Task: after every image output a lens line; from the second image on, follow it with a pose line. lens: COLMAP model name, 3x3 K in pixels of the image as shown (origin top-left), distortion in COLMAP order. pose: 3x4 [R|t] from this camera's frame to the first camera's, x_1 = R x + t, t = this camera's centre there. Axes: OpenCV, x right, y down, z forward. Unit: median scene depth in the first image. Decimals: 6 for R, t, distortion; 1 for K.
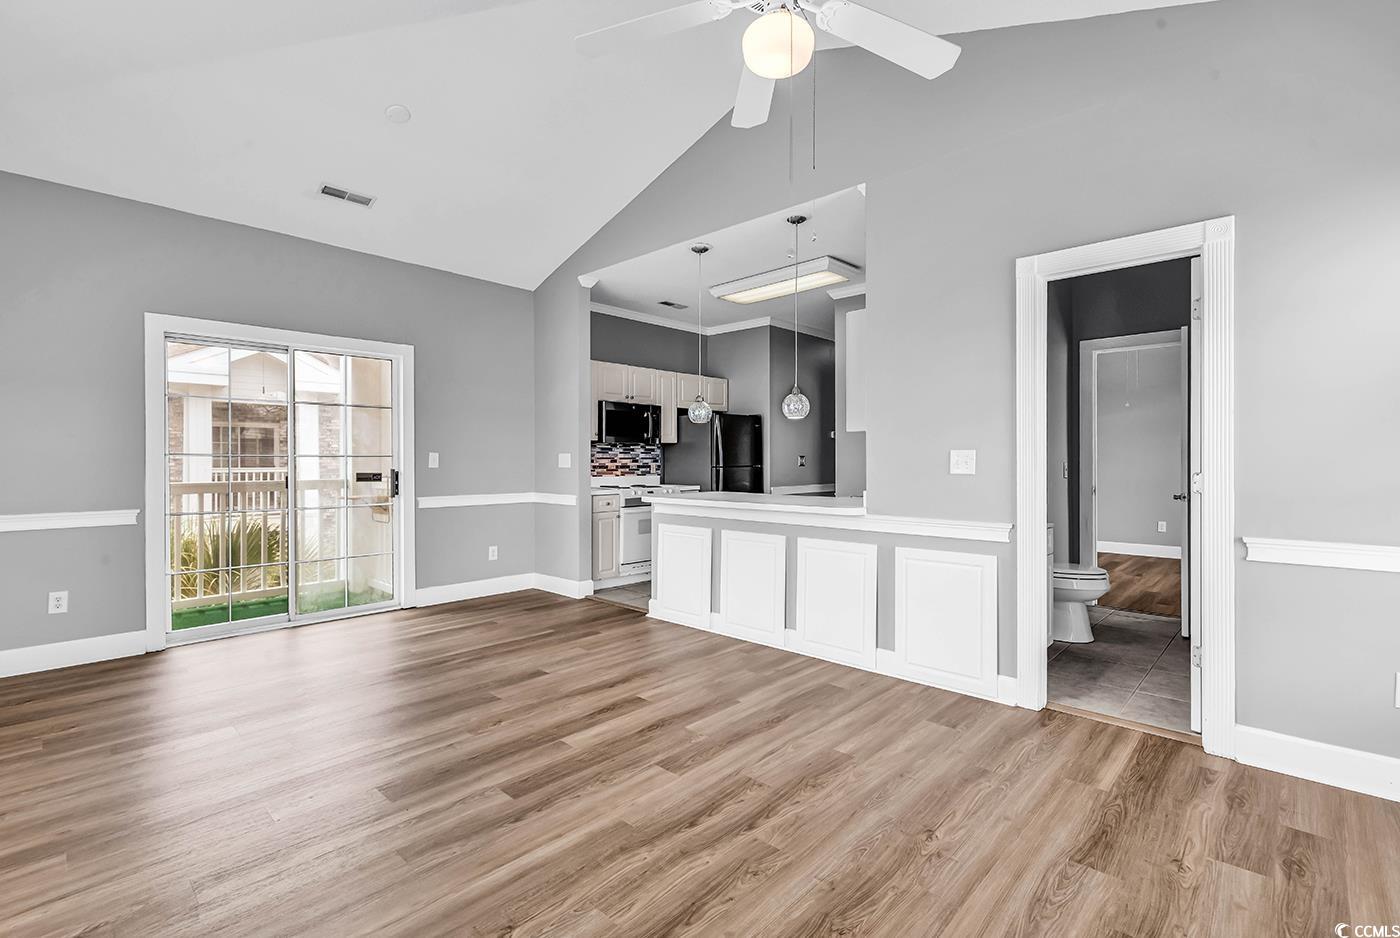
lens RADIAL K [[641.5, 0, 679.9], [0, 641.5, 465.4], [0, 0, 1]] dist [0.000828, 0.000078]
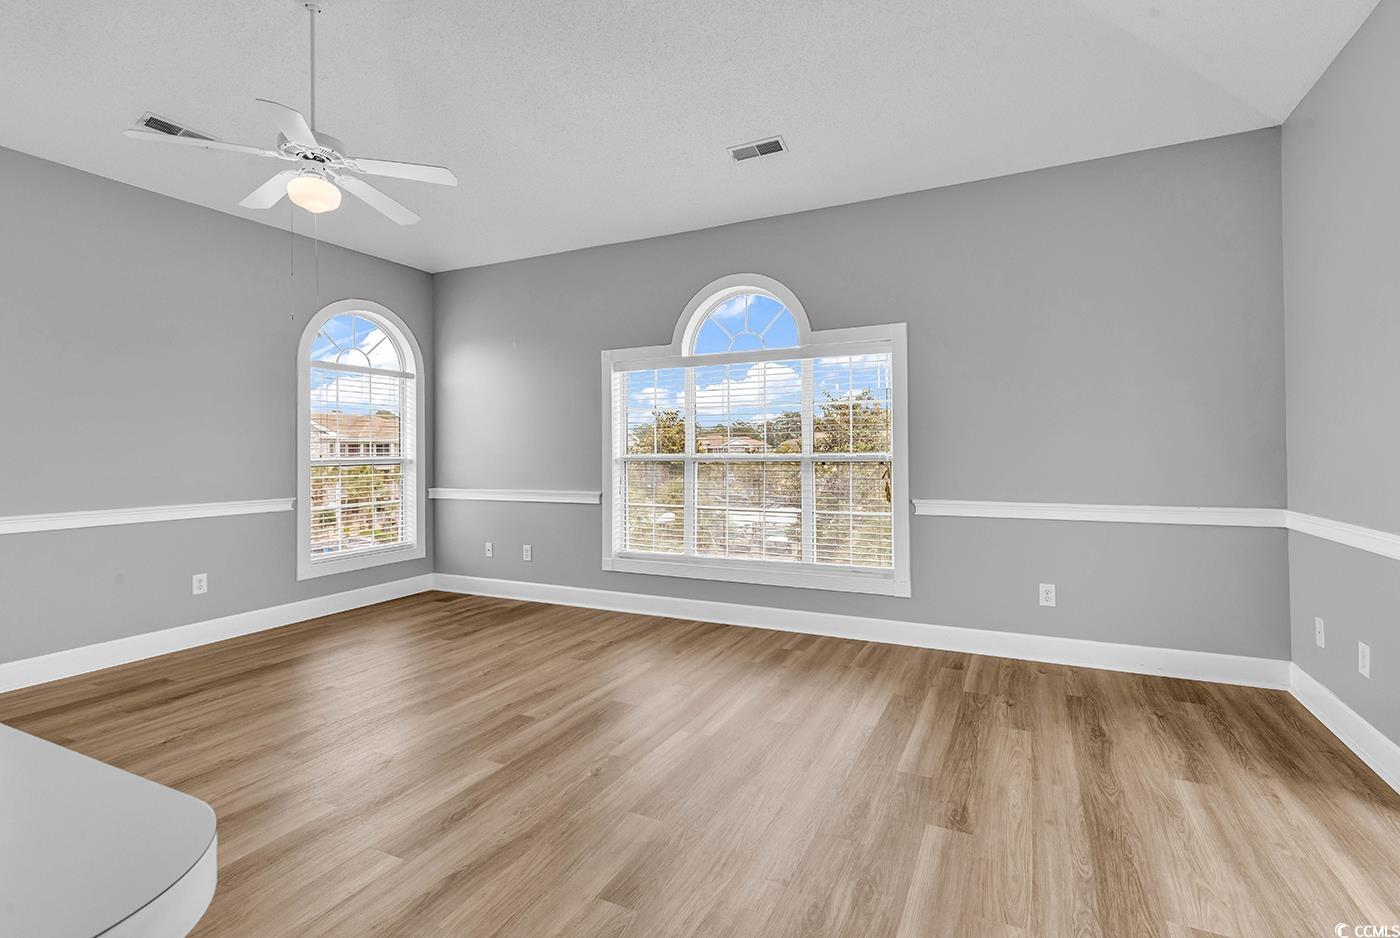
lens RADIAL K [[642.3, 0, 713.0], [0, 642.3, 441.2], [0, 0, 1]] dist [0.002828, -0.000543]
pose [[-0.947246, 0.002738, -0.320494, -0.095930], [0.006360, 0.999927, -0.010254, -0.007358], [0.320443, -0.011751, -0.947195, 1.057540]]
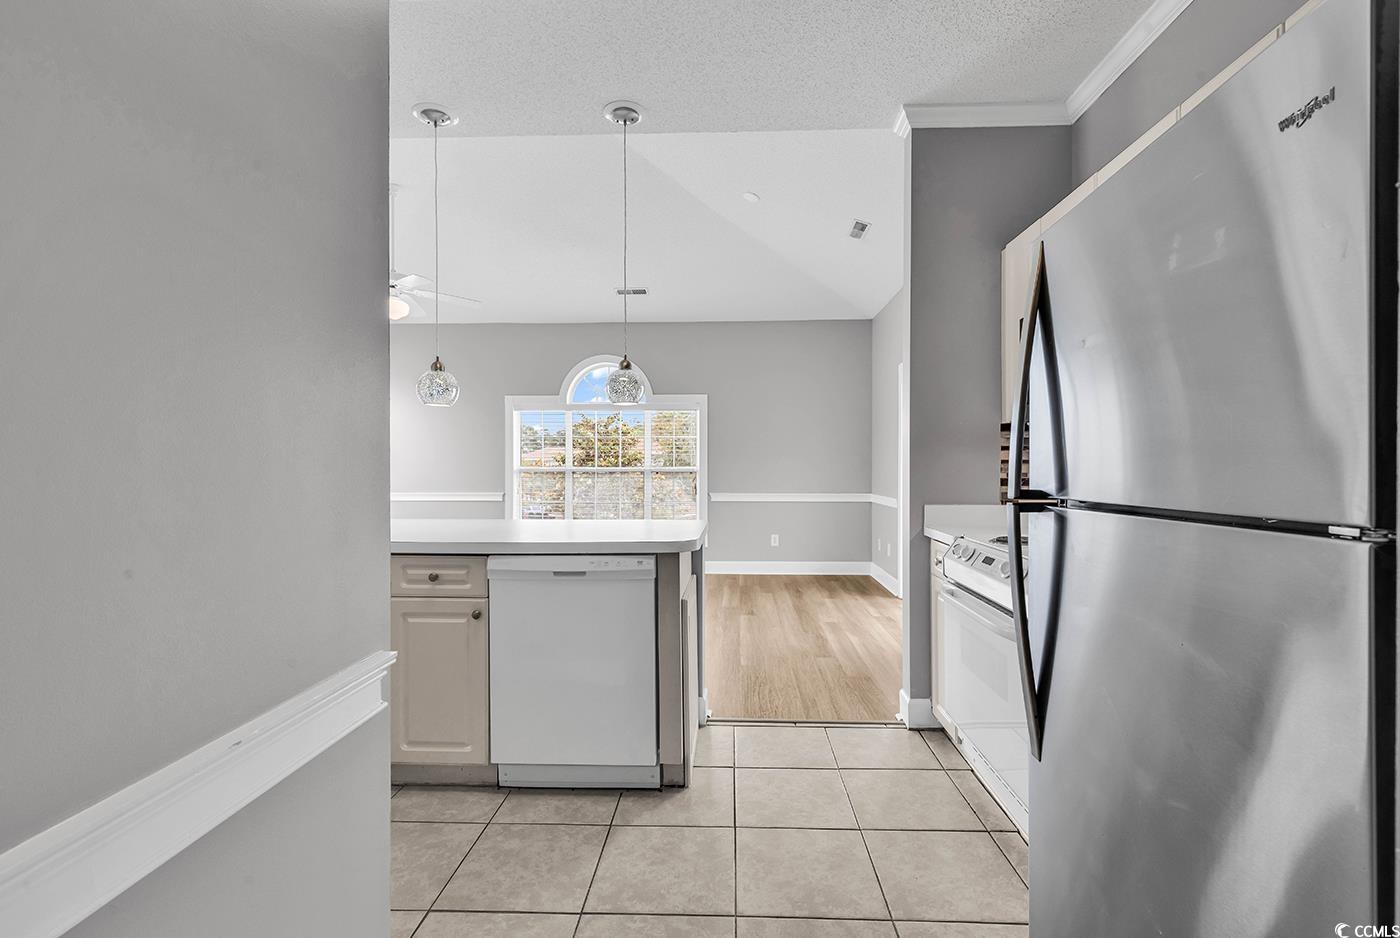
lens RADIAL K [[628.1, 0, 716.2], [0, 628.1, 468.0], [0, 0, 1]] dist [-0.000054, -0.000046]
pose [[-0.733430, 0.003627, -0.679756, 0.352638], [-0.004604, 0.999936, 0.010303, -0.012282], [0.679750, 0.010686, -0.733366, 1.416797]]
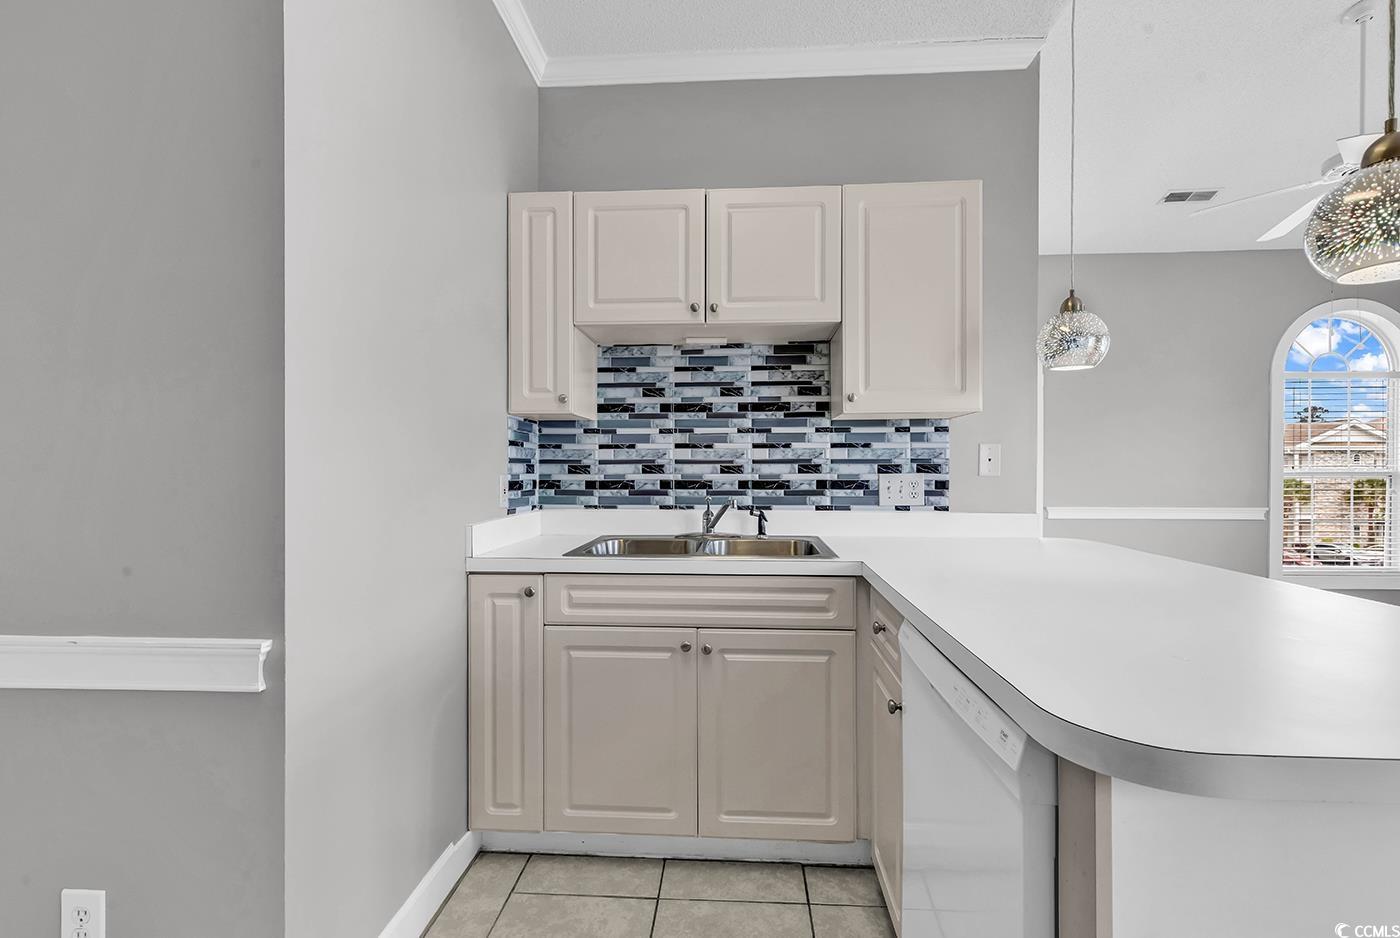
lens RADIAL K [[620.3, 0, 725.5], [0, 620.3, 469.9], [0, 0, 1]] dist [0.002560, 0.000021]
pose [[-0.659511, -0.002638, 0.751690, 0.022257], [0.006094, 0.999942, 0.008857, -0.009195], [-0.751670, 0.010422, -0.659457, 1.208624]]
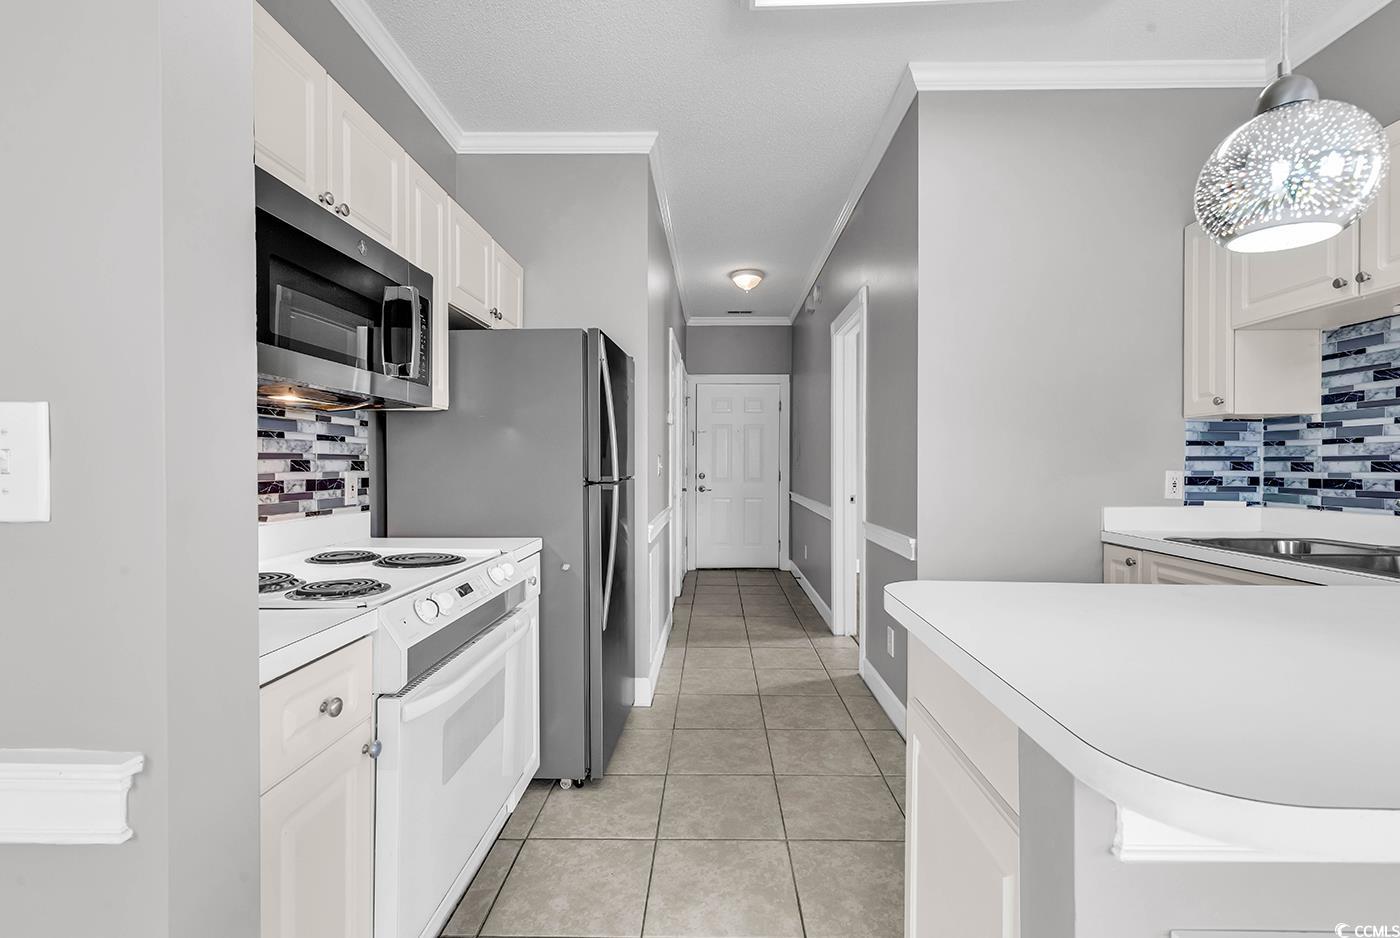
lens RADIAL K [[647.5, 0, 700.0], [0, 647.5, 469.0], [0, 0, 1]] dist [0.001962, 0.000153]
pose [[0.730825, -0.003466, 0.682557, -0.186784], [0.004596, 0.999989, 0.000157, -0.006514], [-0.682550, 0.003022, 0.730833, 0.930867]]
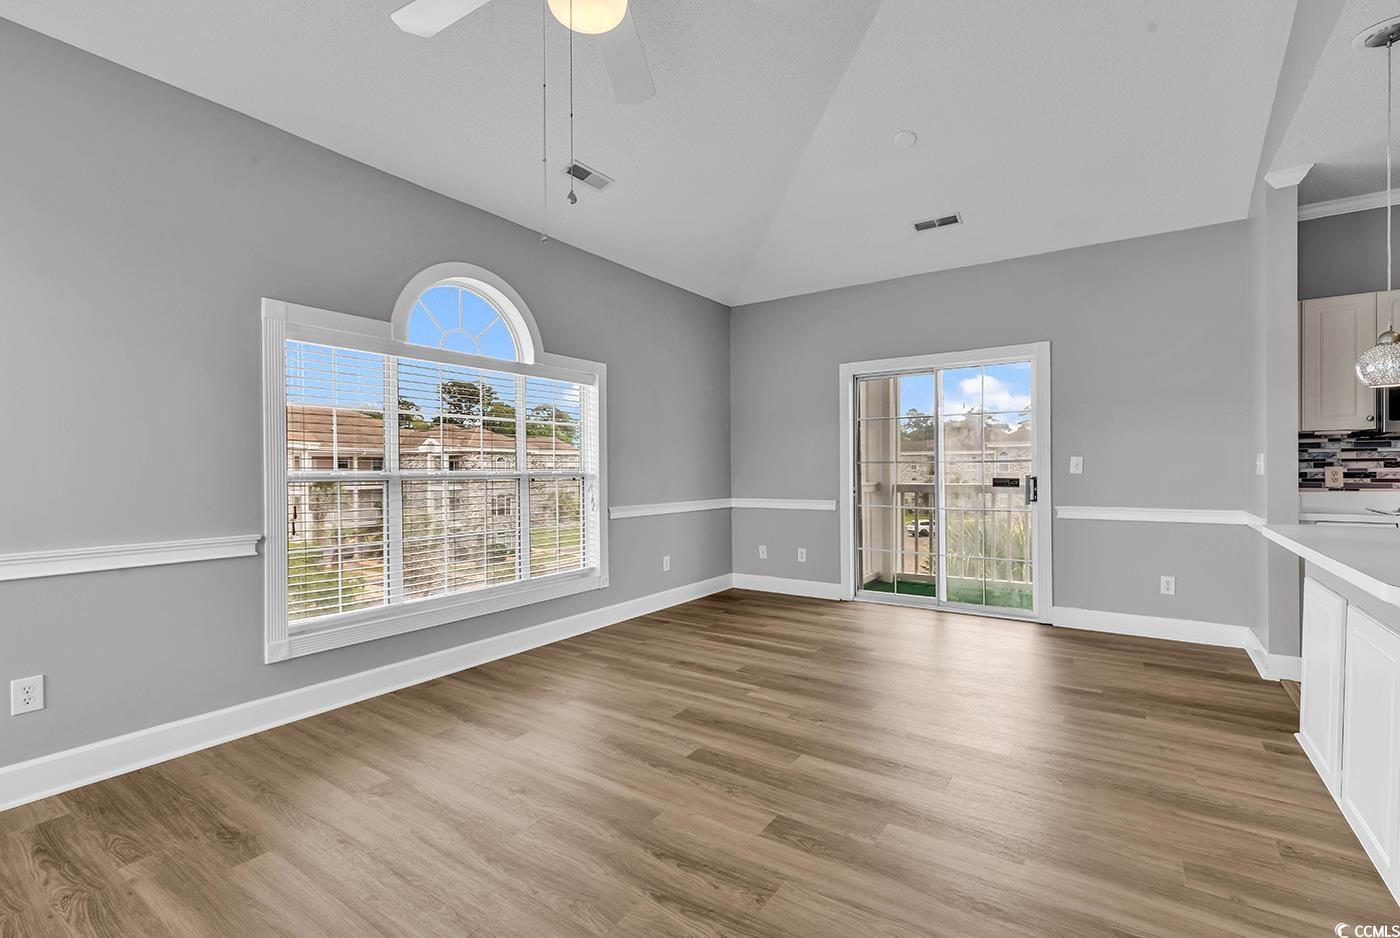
lens RADIAL K [[620.3, 0, 725.5], [0, 620.3, 469.9], [0, 0, 1]] dist [0.002560, 0.000021]
pose [[0.186772, 0.002750, -0.982399, 0.385841], [-0.002353, 0.999994, 0.002352, -0.002442], [0.982400, 0.001872, 0.186777, 0.384737]]
